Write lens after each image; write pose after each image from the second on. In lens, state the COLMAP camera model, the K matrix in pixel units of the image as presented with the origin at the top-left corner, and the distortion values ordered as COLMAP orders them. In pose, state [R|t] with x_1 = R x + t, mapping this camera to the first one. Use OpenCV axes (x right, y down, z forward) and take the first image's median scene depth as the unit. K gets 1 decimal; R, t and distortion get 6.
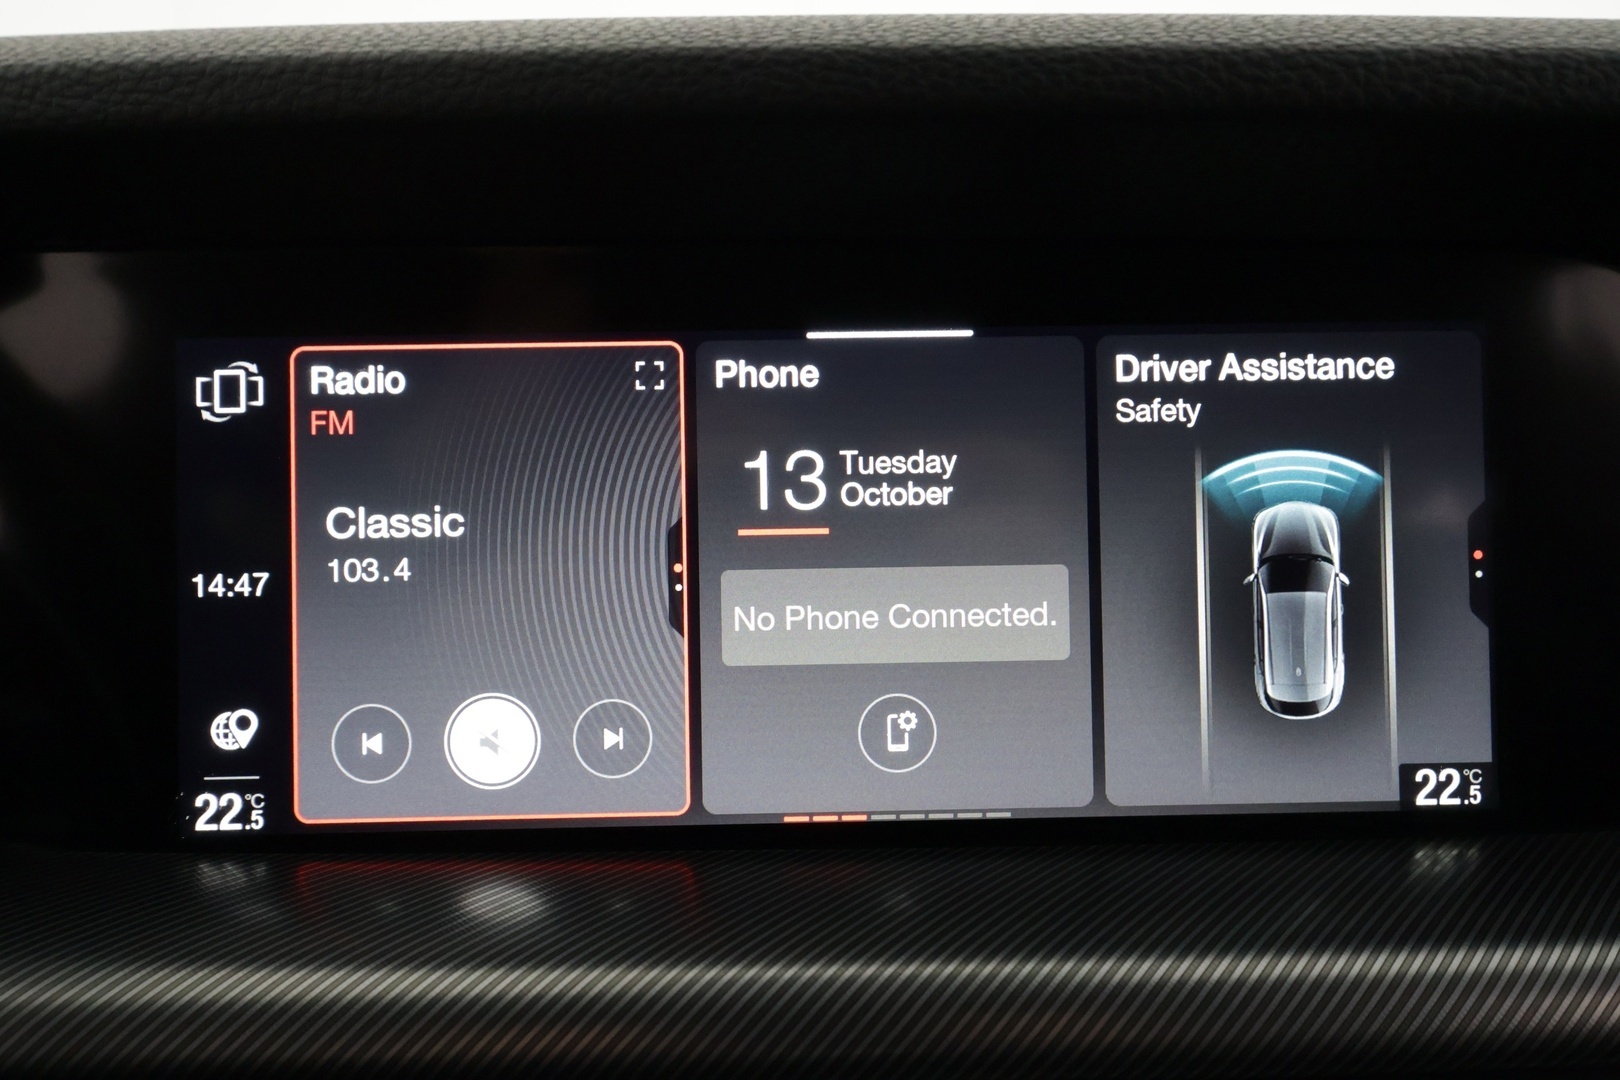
lens RADIAL K [[1292.3, 0, 810.9], [0, 1292.3, 531.7], [0, 0, 1]] dist [-0.008290, 0.006695]
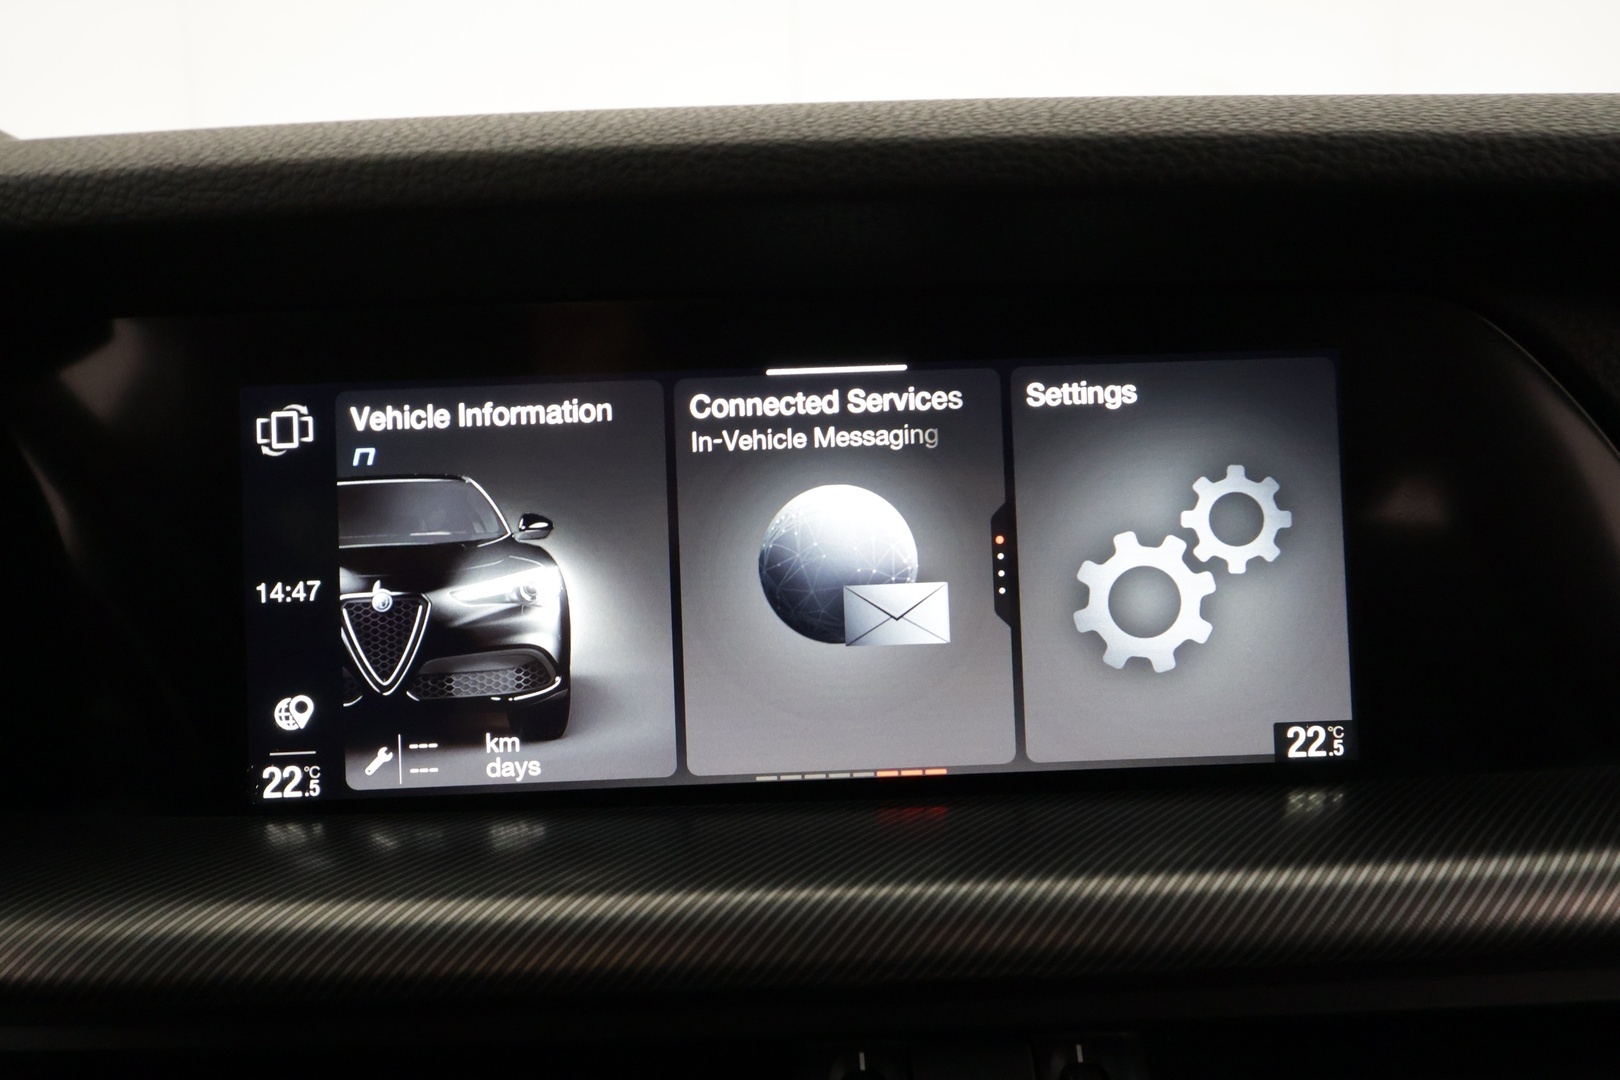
lens RADIAL K [[1292.3, 0, 820.7], [0, 1292.3, 538.5], [0, 0, 1]] dist [-0.008290, 0.006695]
pose [[0.999793, -0.020099, -0.003312, 0.055098], [0.020091, 0.999796, -0.002286, 0.005557], [0.003358, 0.002219, 0.999992, -0.225053]]
